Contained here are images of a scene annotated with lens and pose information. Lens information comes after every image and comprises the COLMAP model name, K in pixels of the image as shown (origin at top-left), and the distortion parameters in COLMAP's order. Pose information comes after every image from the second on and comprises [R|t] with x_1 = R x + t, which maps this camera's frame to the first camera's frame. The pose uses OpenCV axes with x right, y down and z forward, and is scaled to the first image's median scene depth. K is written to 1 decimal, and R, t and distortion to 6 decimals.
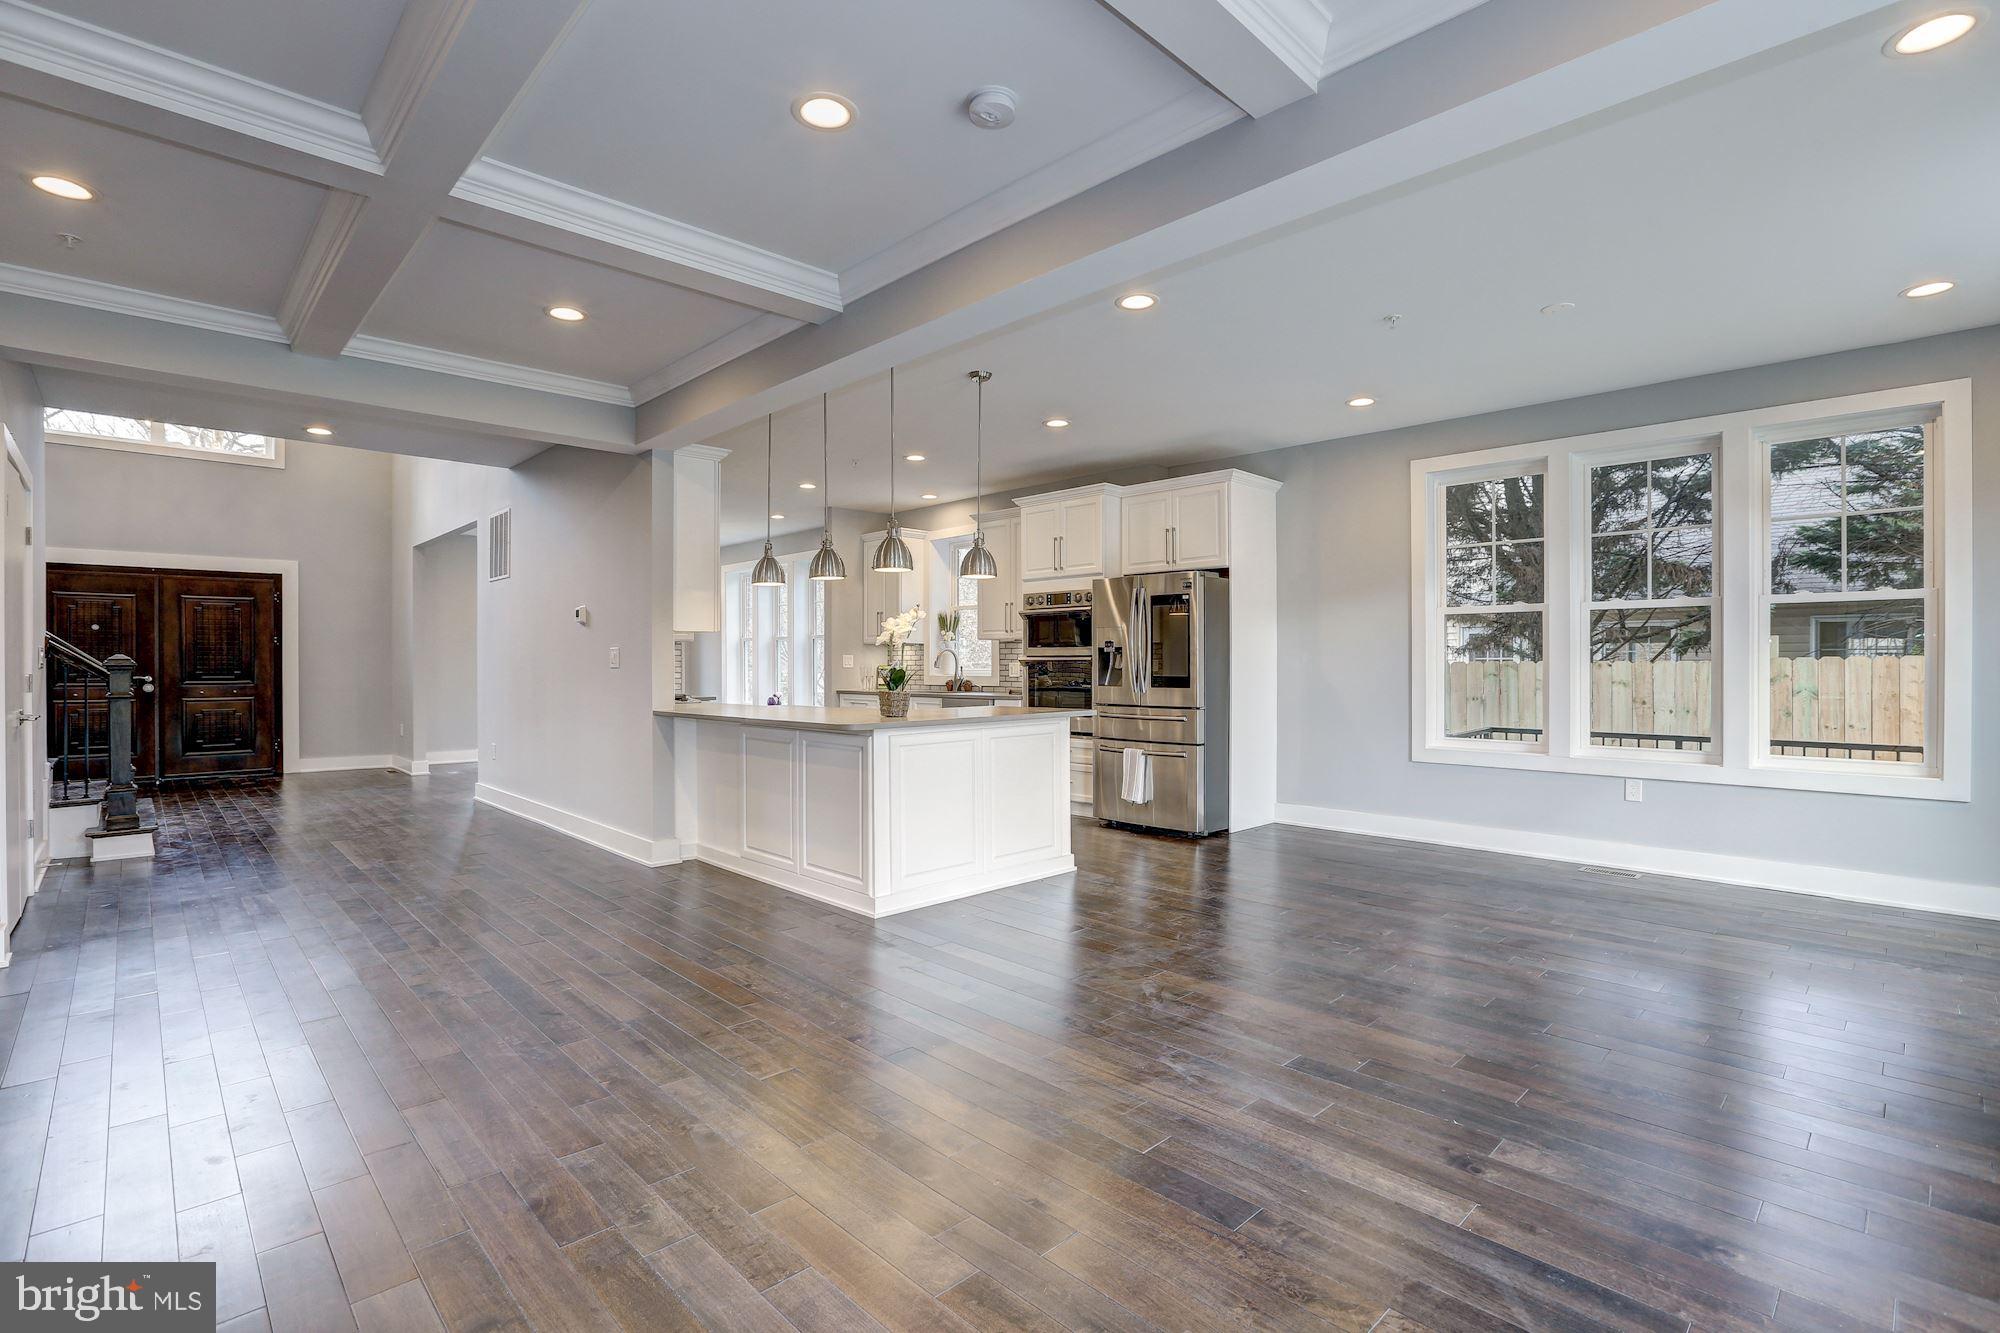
lens RADIAL K [[909.7, 0, 1007.2], [0, 909.7, 666.1], [0, 0, 1]] dist [-0.033365, 0.004500]
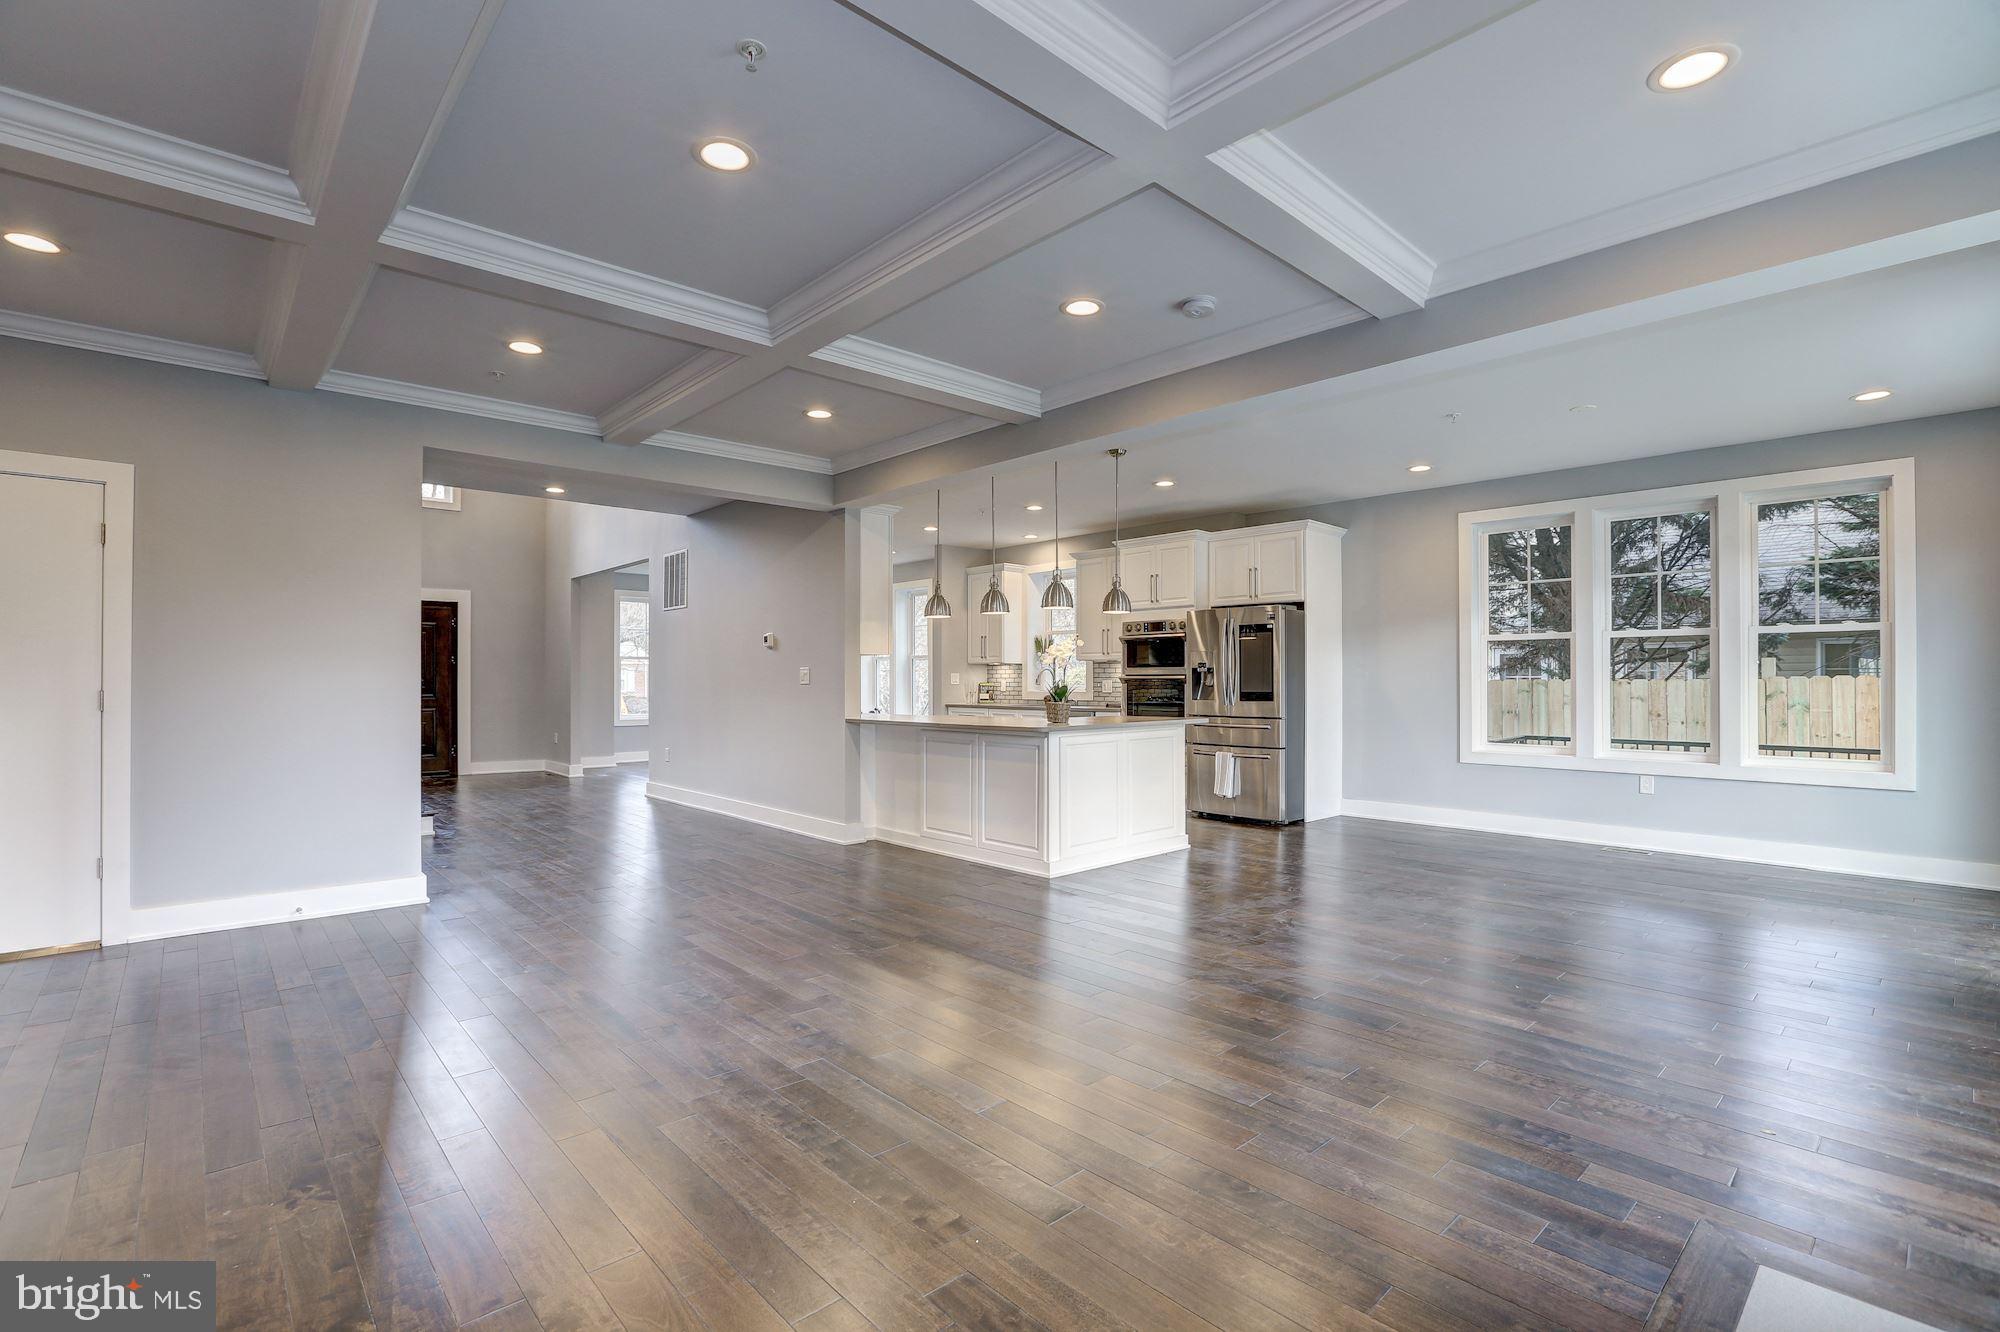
lens RADIAL K [[909.7, 0, 993.3], [0, 909.7, 674.3], [0, 0, 1]] dist [-0.033365, 0.004500]
pose [[0.999511, 0.001218, -0.031239, -0.135556], [-0.001521, 0.999952, -0.009687, 0.000298], [0.031226, 0.009730, 0.999465, -0.219210]]
